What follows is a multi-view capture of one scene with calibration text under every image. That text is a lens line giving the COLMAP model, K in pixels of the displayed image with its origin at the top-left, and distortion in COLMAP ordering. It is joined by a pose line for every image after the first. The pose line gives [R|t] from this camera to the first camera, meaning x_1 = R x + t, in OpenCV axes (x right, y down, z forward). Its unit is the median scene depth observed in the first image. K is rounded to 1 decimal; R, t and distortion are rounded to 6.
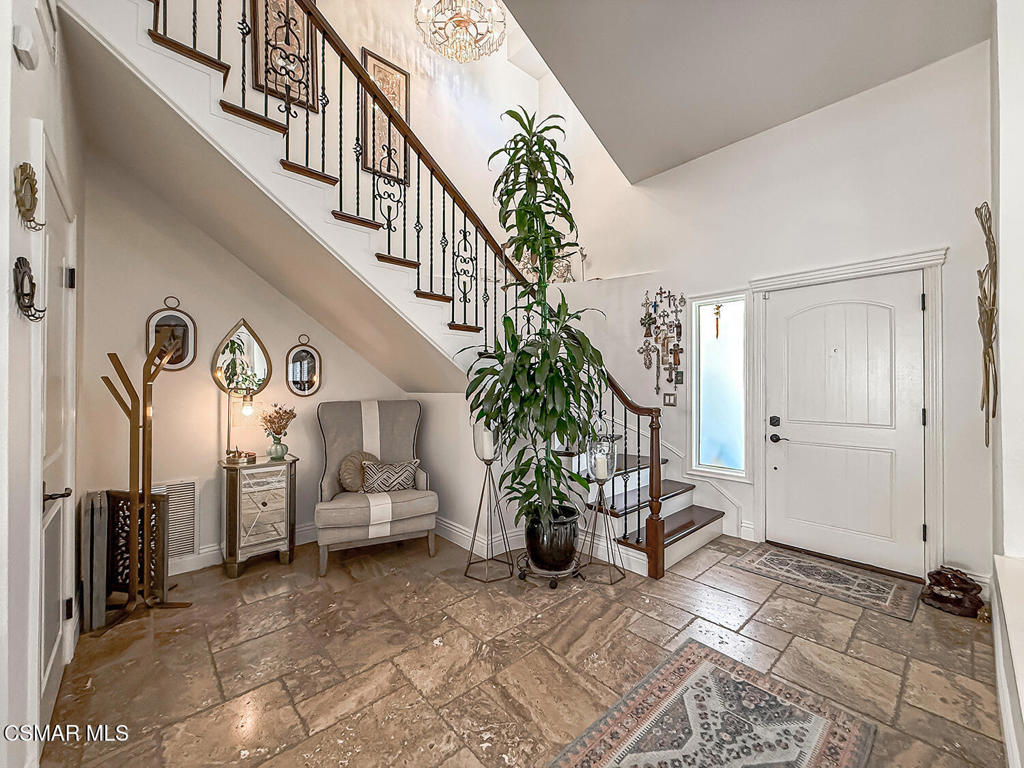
lens RADIAL K [[419.5, 0, 508.3], [0, 419.5, 381.5], [0, 0, 1]] dist [-0.010546, 0.000854]
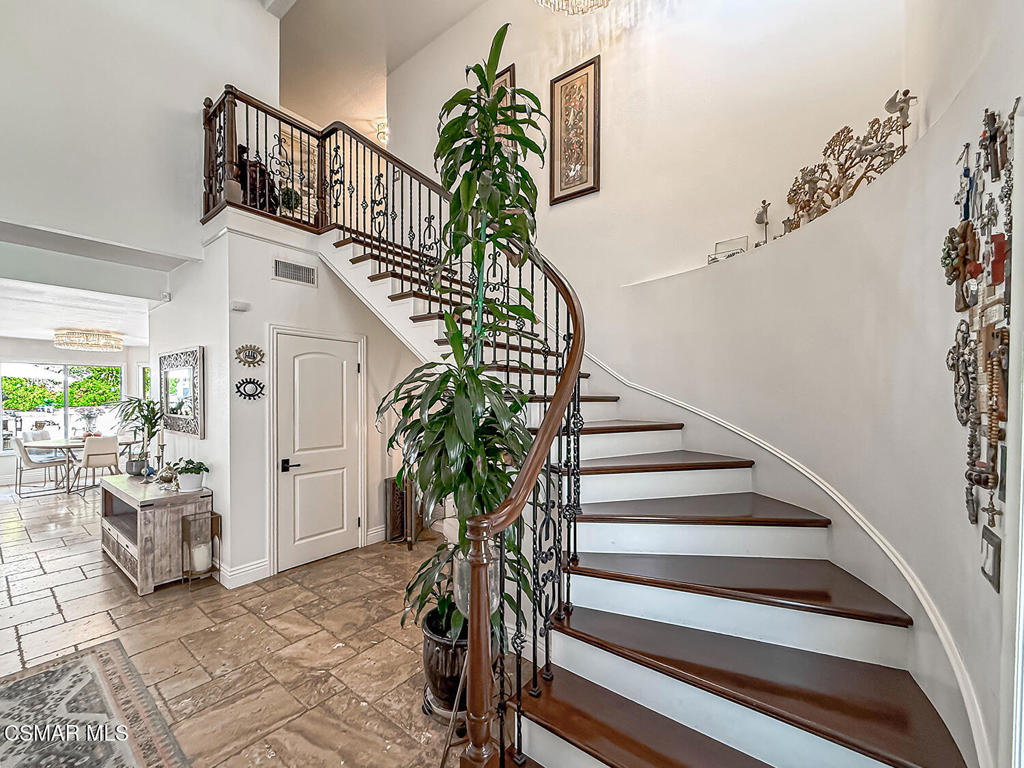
lens RADIAL K [[419.5, 0, 508.8], [0, 419.5, 390.4], [0, 0, 1]] dist [-0.010546, 0.000854]
pose [[0.180127, 0.010756, -0.983585, 1.106397], [0.005848, 0.999911, 0.012006, -0.129479], [0.983626, -0.007915, 0.180048, 1.273383]]
